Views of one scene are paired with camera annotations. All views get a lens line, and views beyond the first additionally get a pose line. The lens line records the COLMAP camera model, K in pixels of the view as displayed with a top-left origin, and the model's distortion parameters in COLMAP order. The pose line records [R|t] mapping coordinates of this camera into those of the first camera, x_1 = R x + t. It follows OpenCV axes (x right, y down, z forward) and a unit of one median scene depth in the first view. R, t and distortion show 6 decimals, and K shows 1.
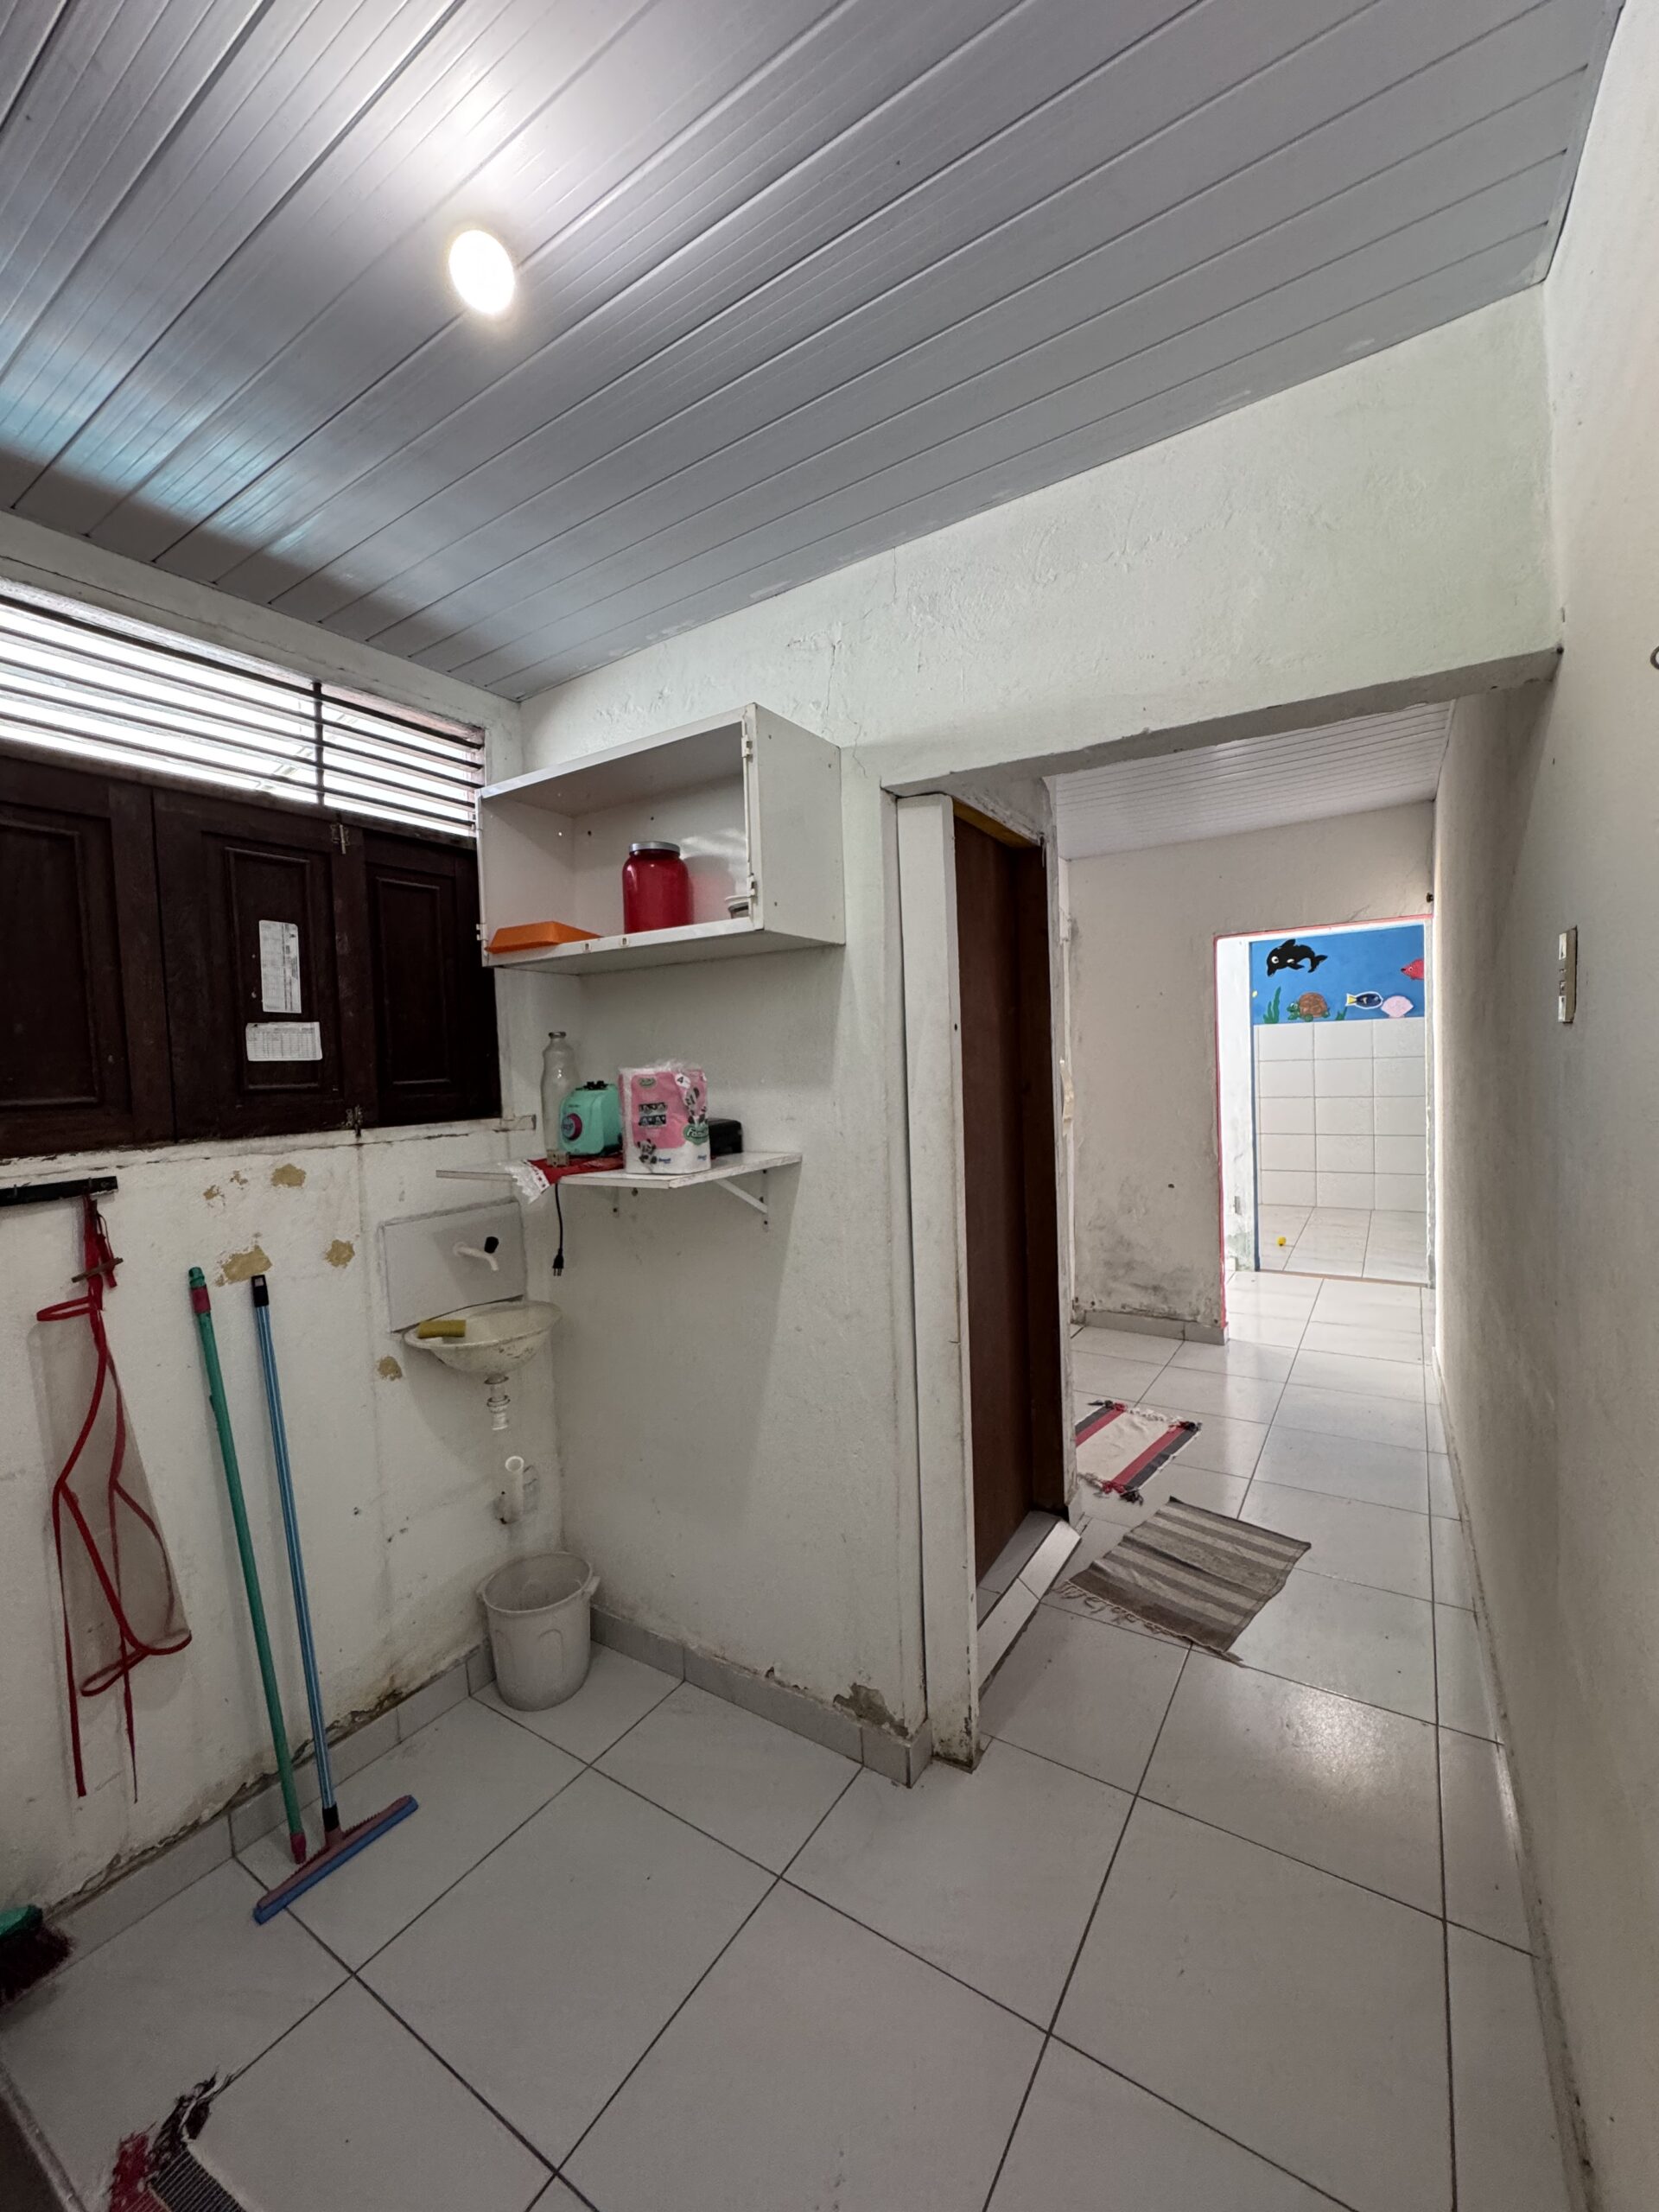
lens RADIAL K [[884.7, 0, 831.0], [0, 884.7, 1099.7], [0, 0, 1]] dist [-0.002249, 0.001458]
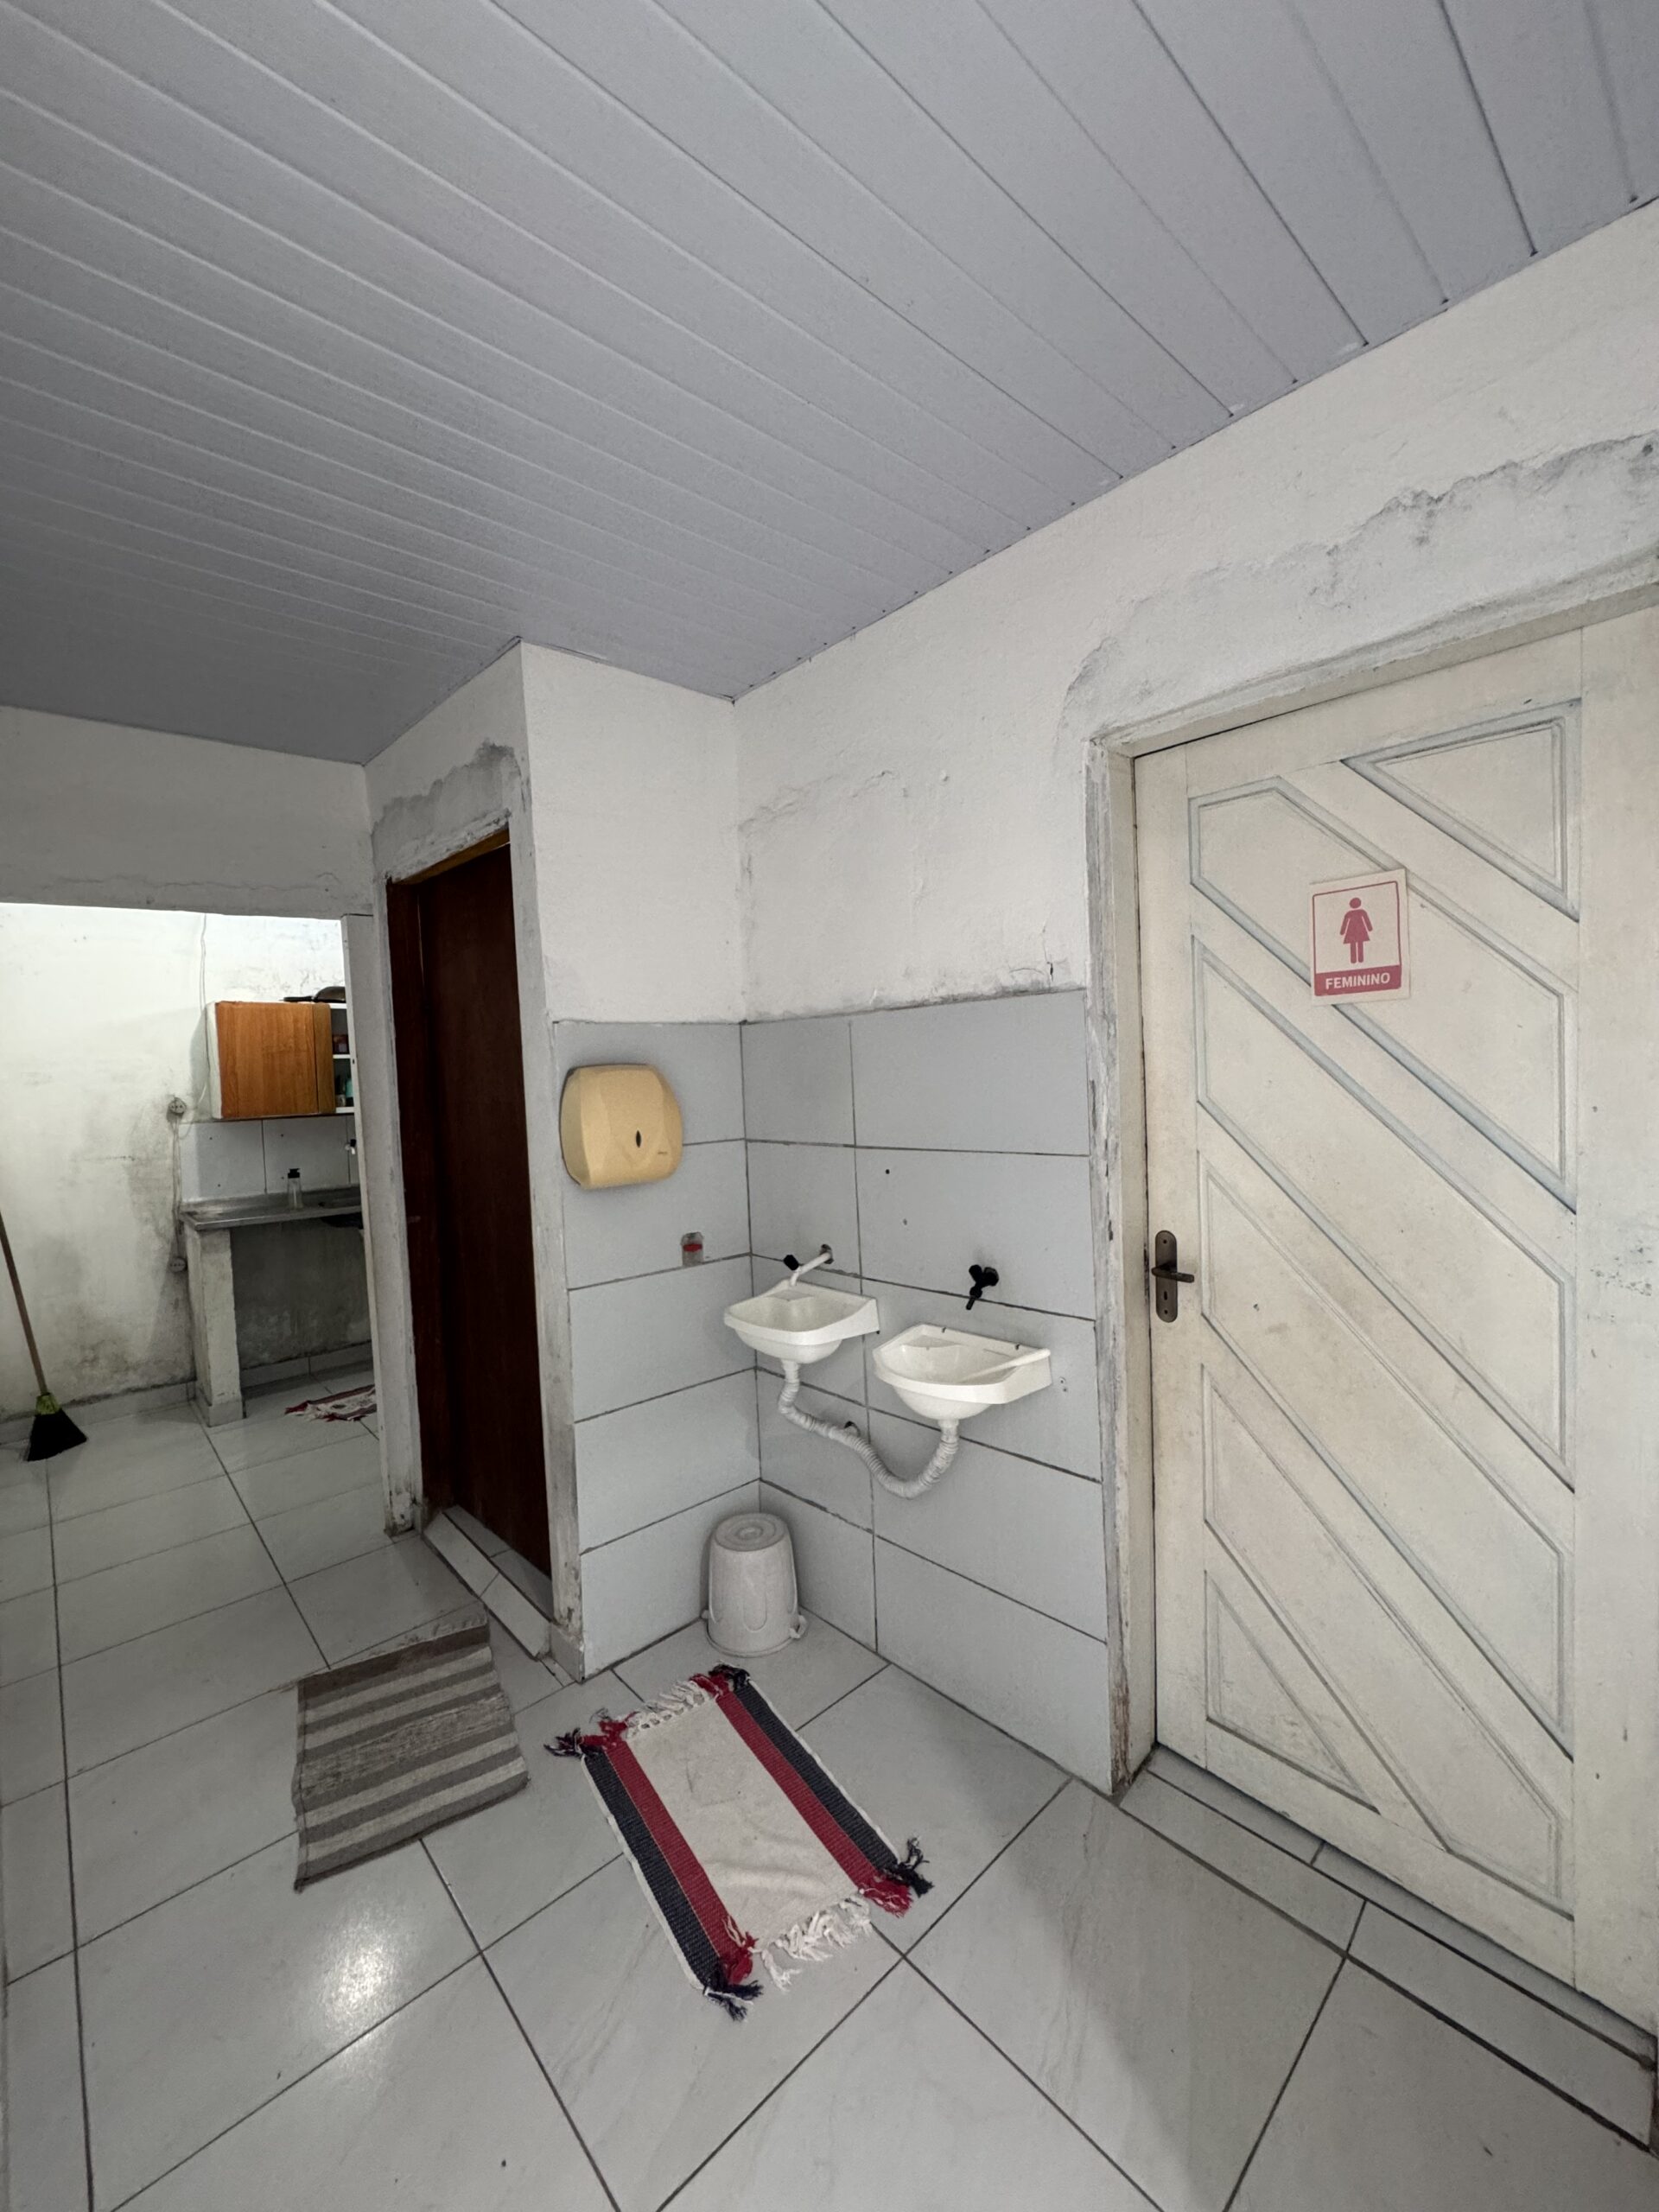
lens RADIAL K [[884.7, 0, 831.6], [0, 884.7, 1102.9], [0, 0, 1]] dist [-0.002249, 0.001458]
pose [[-0.236895, 0.095912, -0.966789, 1.338952], [-0.001061, 0.995089, 0.098979, -0.151759], [0.971535, 0.024473, -0.235630, 1.999847]]
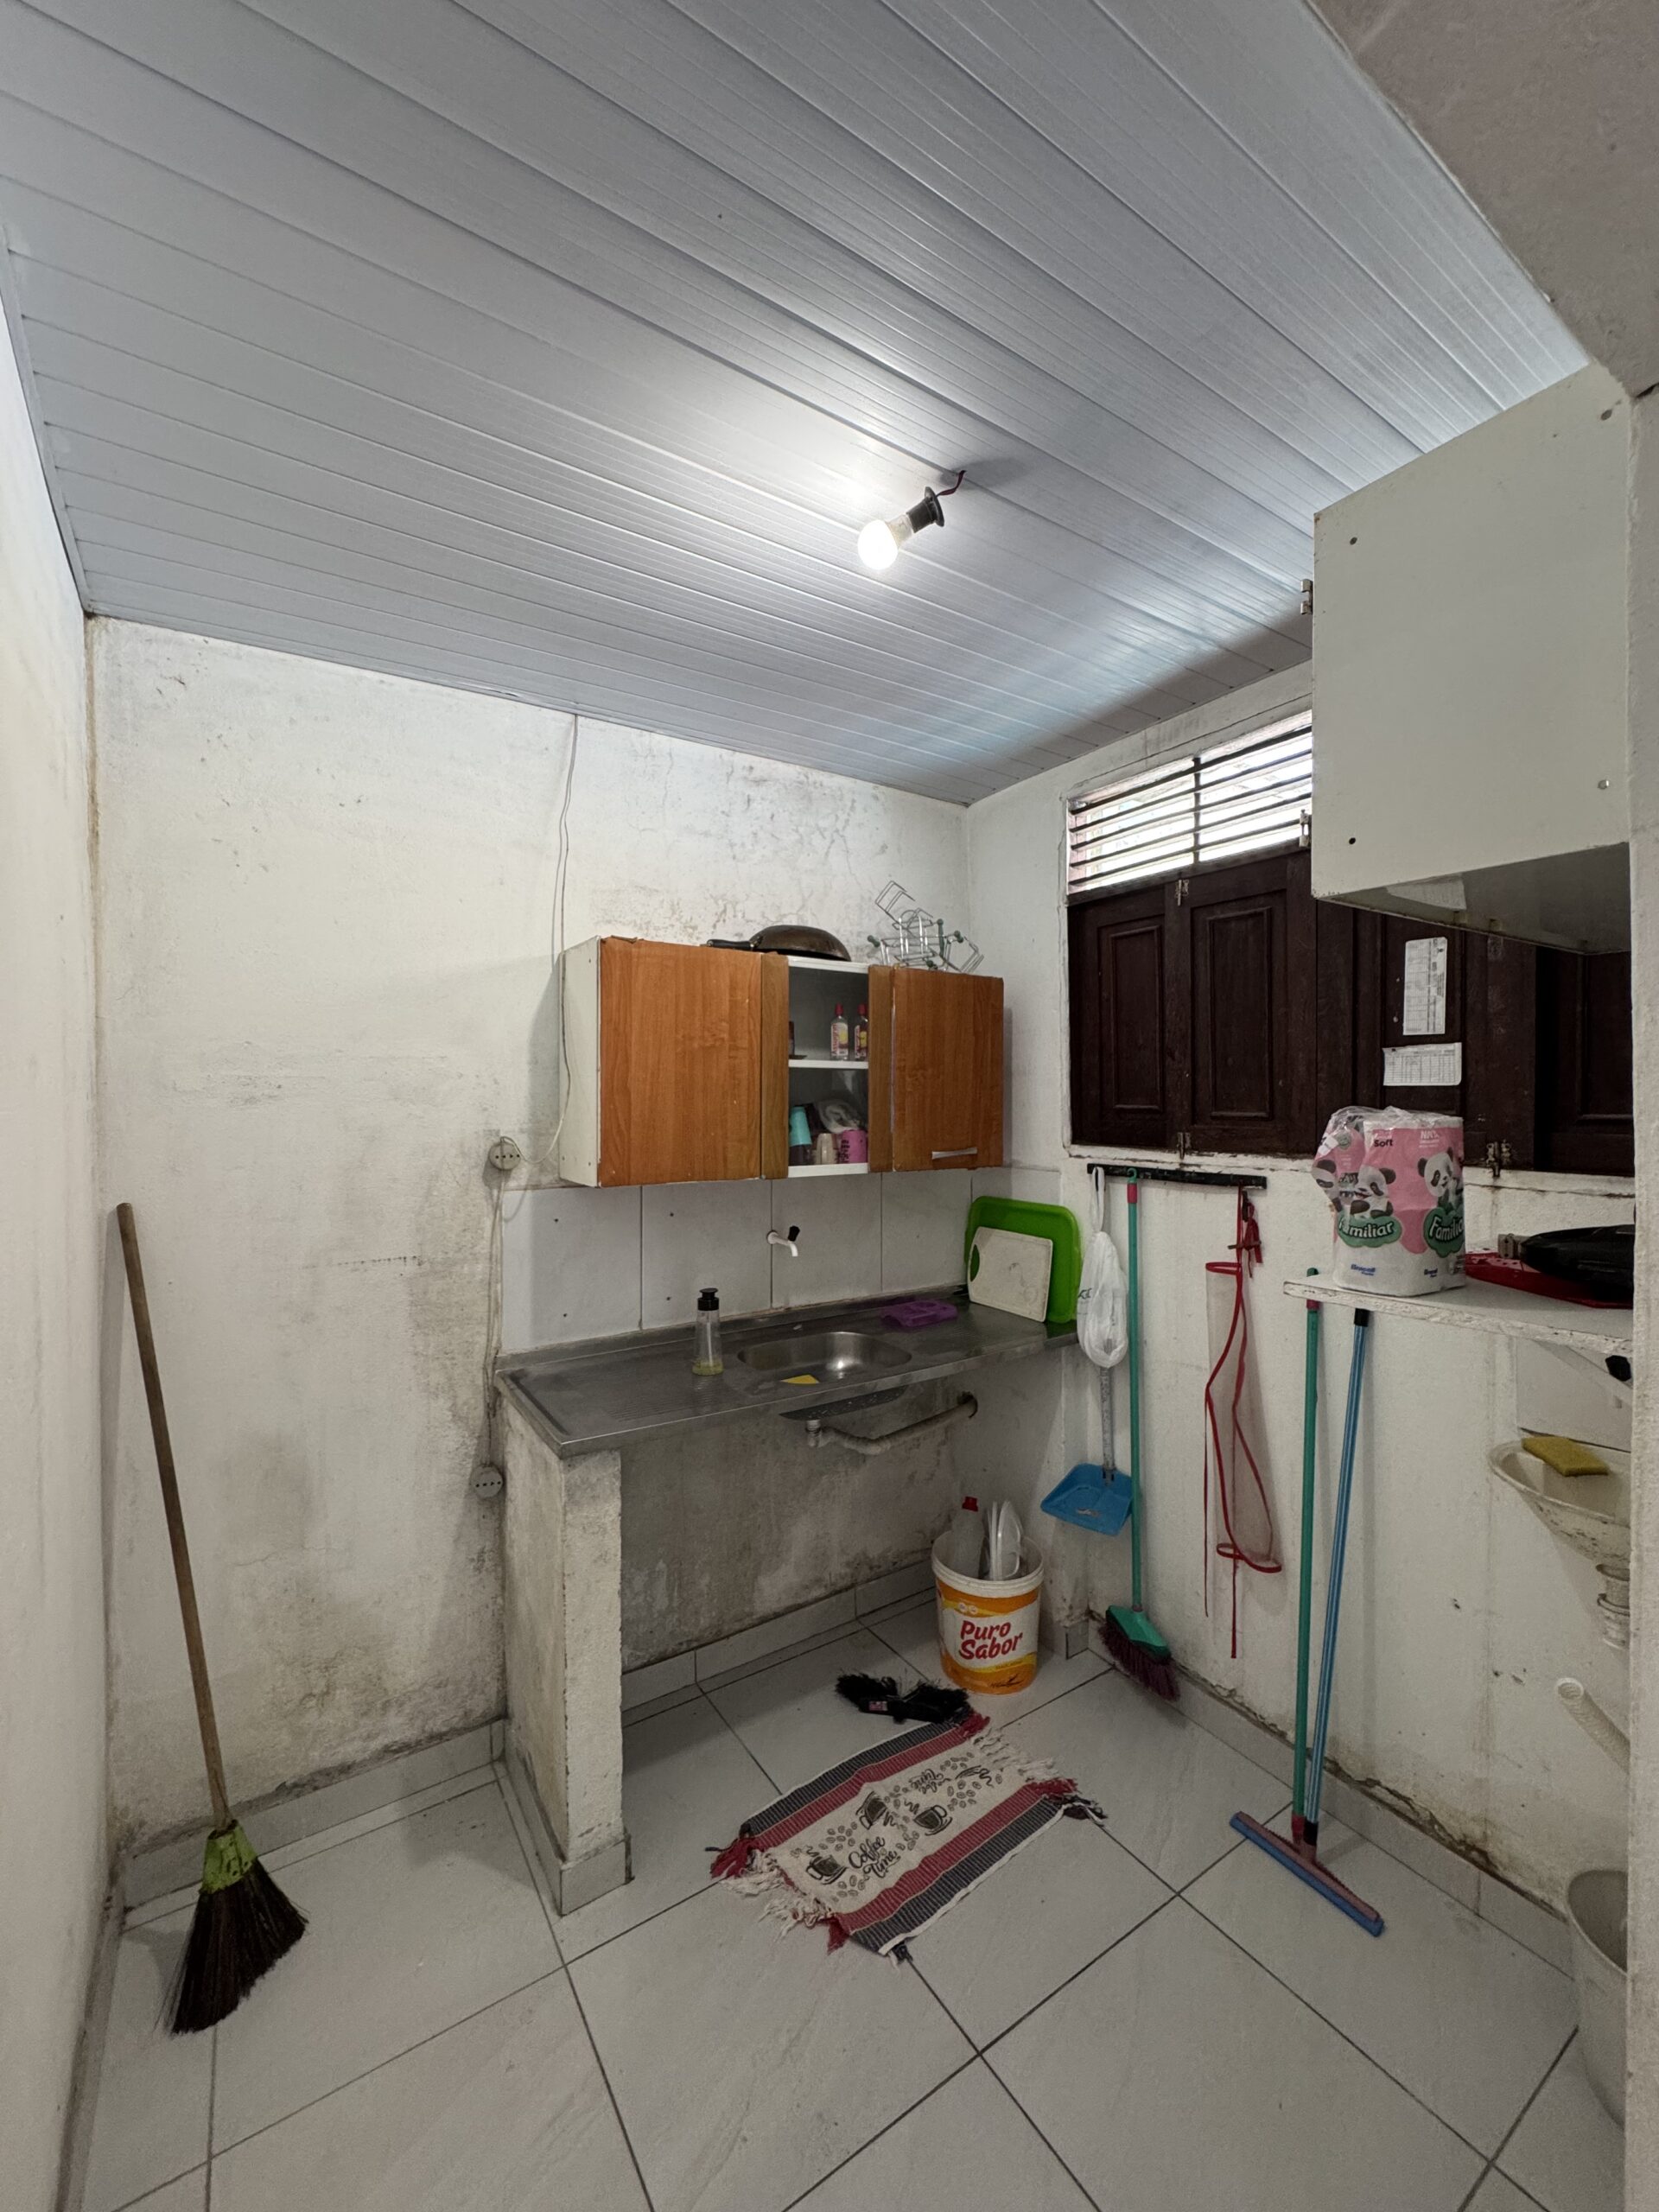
lens RADIAL K [[884.7, 0, 832.2], [0, 884.7, 1109.6], [0, 0, 1]] dist [-0.002249, 0.001458]
pose [[-0.392463, 0.052299, -0.918280, 0.508341], [-0.022819, 0.997521, 0.066564, -0.068001], [0.919485, 0.047078, -0.390297, 0.801171]]
